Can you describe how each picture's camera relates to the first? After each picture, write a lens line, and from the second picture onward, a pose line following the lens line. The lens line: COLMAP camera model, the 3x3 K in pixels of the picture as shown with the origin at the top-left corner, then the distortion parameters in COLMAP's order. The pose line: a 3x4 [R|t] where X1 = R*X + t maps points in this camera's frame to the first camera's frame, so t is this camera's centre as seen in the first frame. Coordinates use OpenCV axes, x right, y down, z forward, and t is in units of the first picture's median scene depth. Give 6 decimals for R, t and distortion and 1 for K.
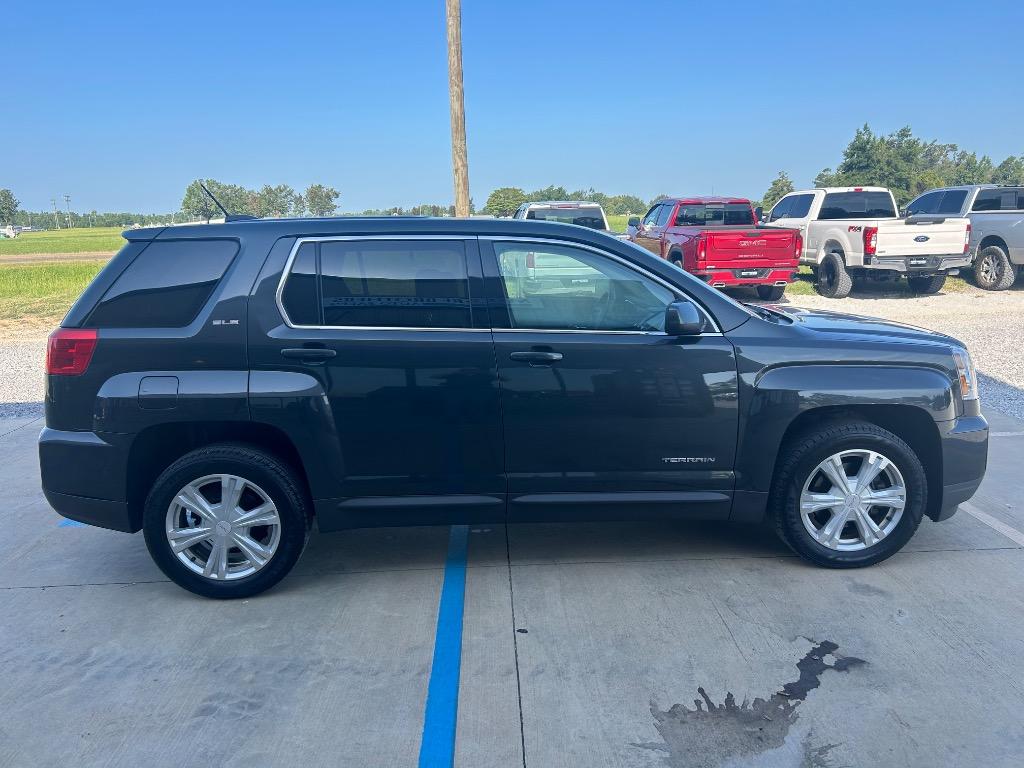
lens RADIAL K [[775.6, 0, 514.0], [0, 775.6, 384.3], [0, 0, 1]] dist [0.043679, -0.044470]
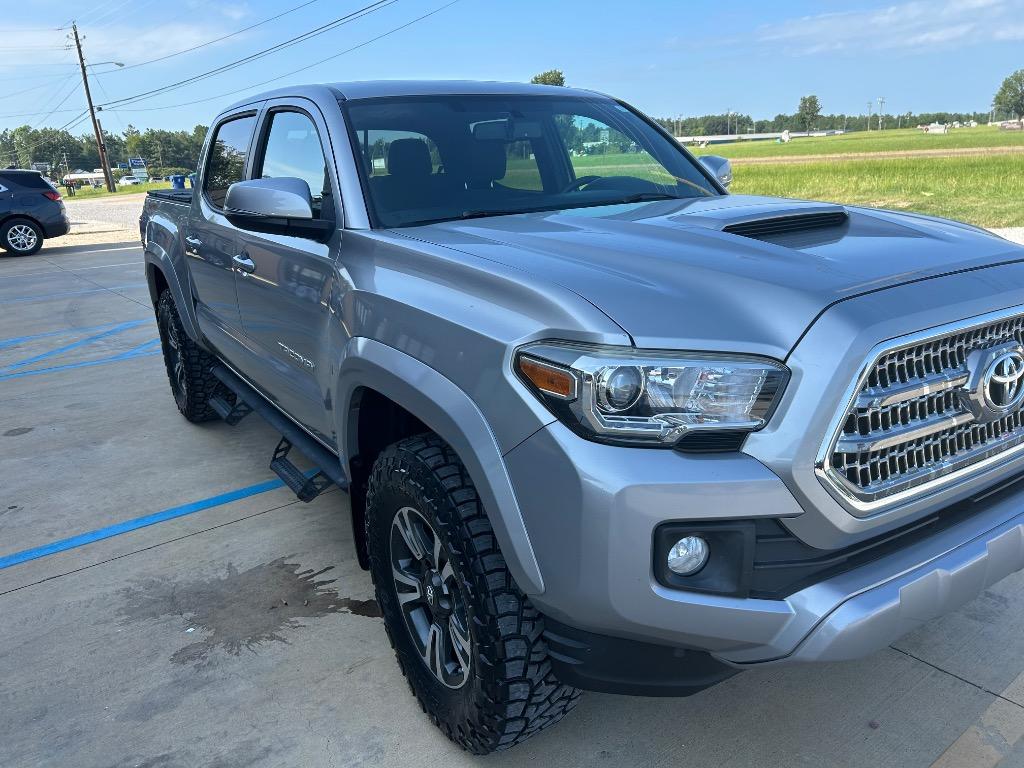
lens RADIAL K [[775.6, 0, 508.4], [0, 775.6, 392.3], [0, 0, 1]] dist [0.043679, -0.044470]
pose [[0.590315, 0.238137, -0.771245, 0.235812], [-0.138916, 0.971206, 0.193551, -0.016755], [0.795129, -0.007117, 0.606399, 0.113082]]
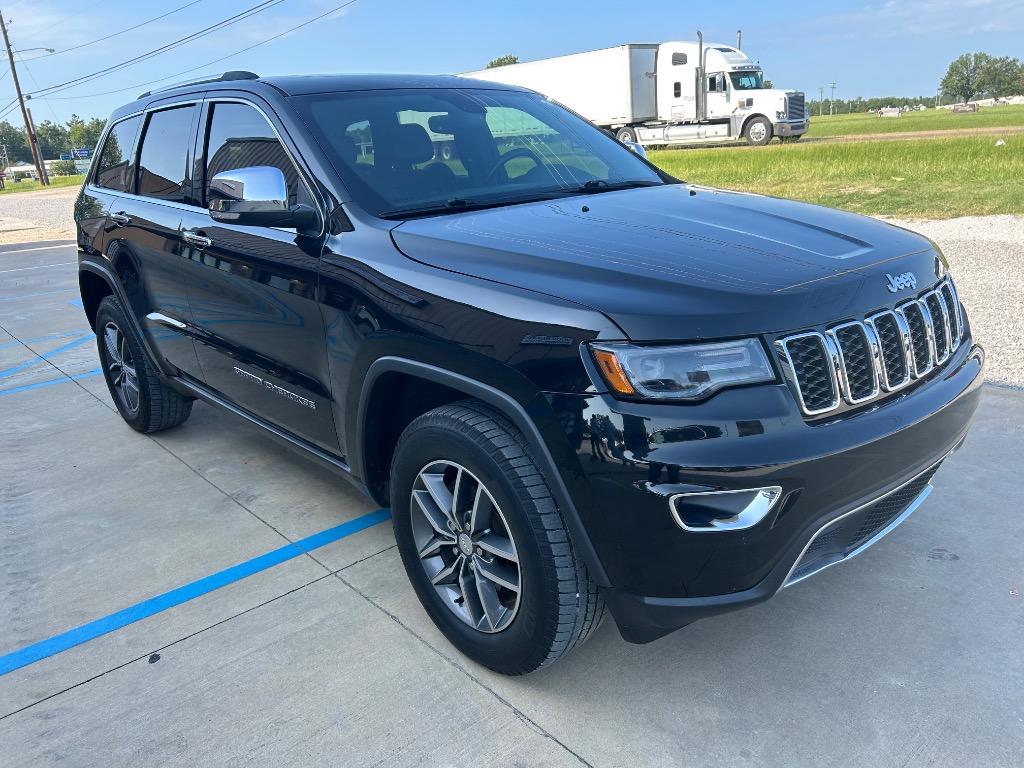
lens RADIAL K [[775.6, 0, 519.5], [0, 775.6, 380.5], [0, 0, 1]] dist [0.043679, -0.044470]
pose [[0.639038, 0.222669, -0.736240, 0.169415], [-0.123628, 0.974470, 0.187414, -0.028240], [0.759175, -0.028745, 0.650251, 0.186668]]
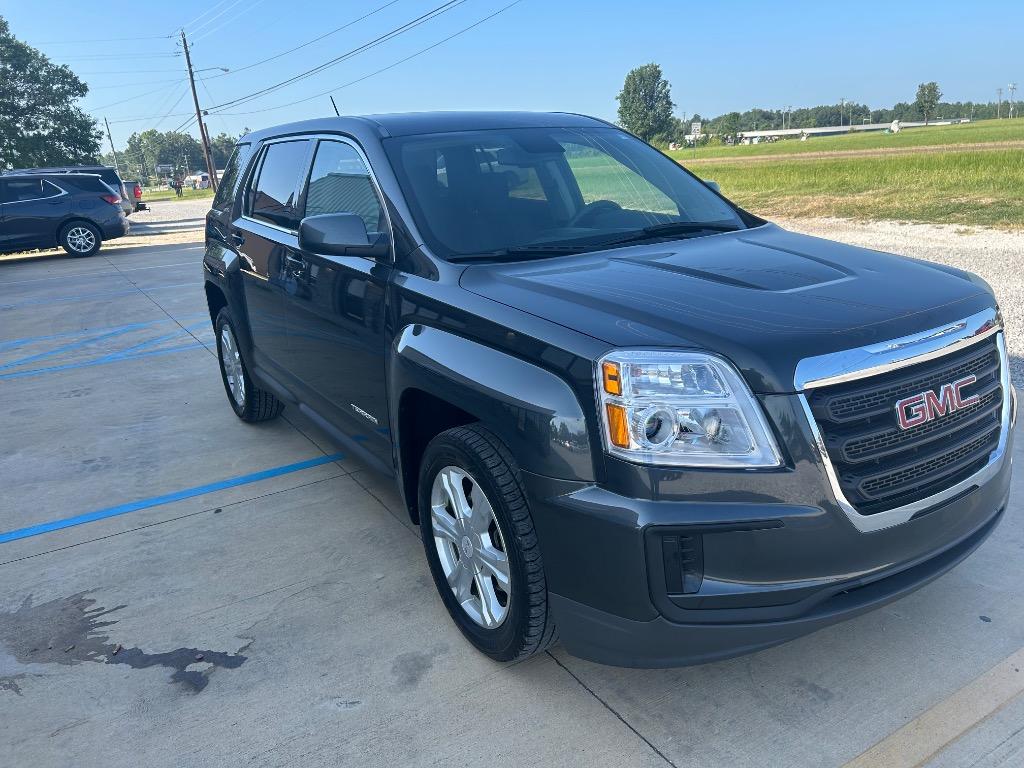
lens RADIAL K [[775.6, 0, 517.0], [0, 775.6, 397.7], [0, 0, 1]] dist [0.043679, -0.044470]
pose [[0.492360, 0.258278, -0.831188, 0.257083], [-0.135735, 0.966060, 0.219783, -0.031850], [0.859743, 0.004609, 0.510707, 0.189439]]
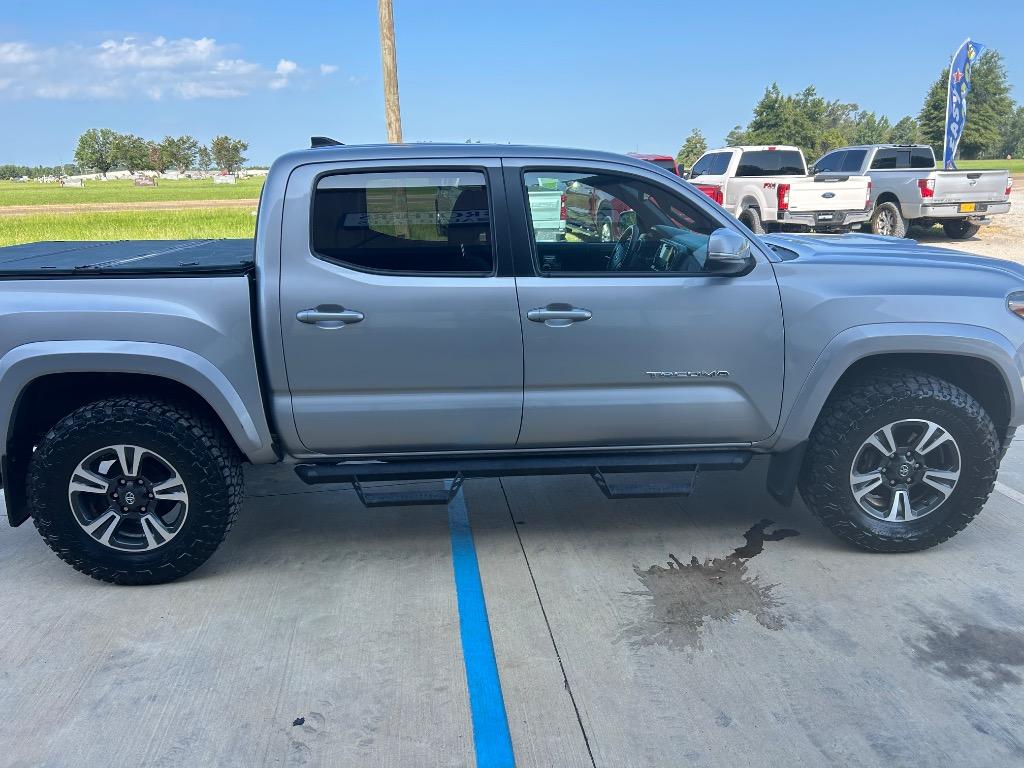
lens RADIAL K [[775.6, 0, 520.2], [0, 775.6, 383.4], [0, 0, 1]] dist [0.043679, -0.044470]
pose [[0.993878, -0.023222, 0.108018, -0.027080], [0.017485, 0.998401, 0.053763, 0.008808], [-0.109094, -0.051545, 0.992694, -0.041817]]
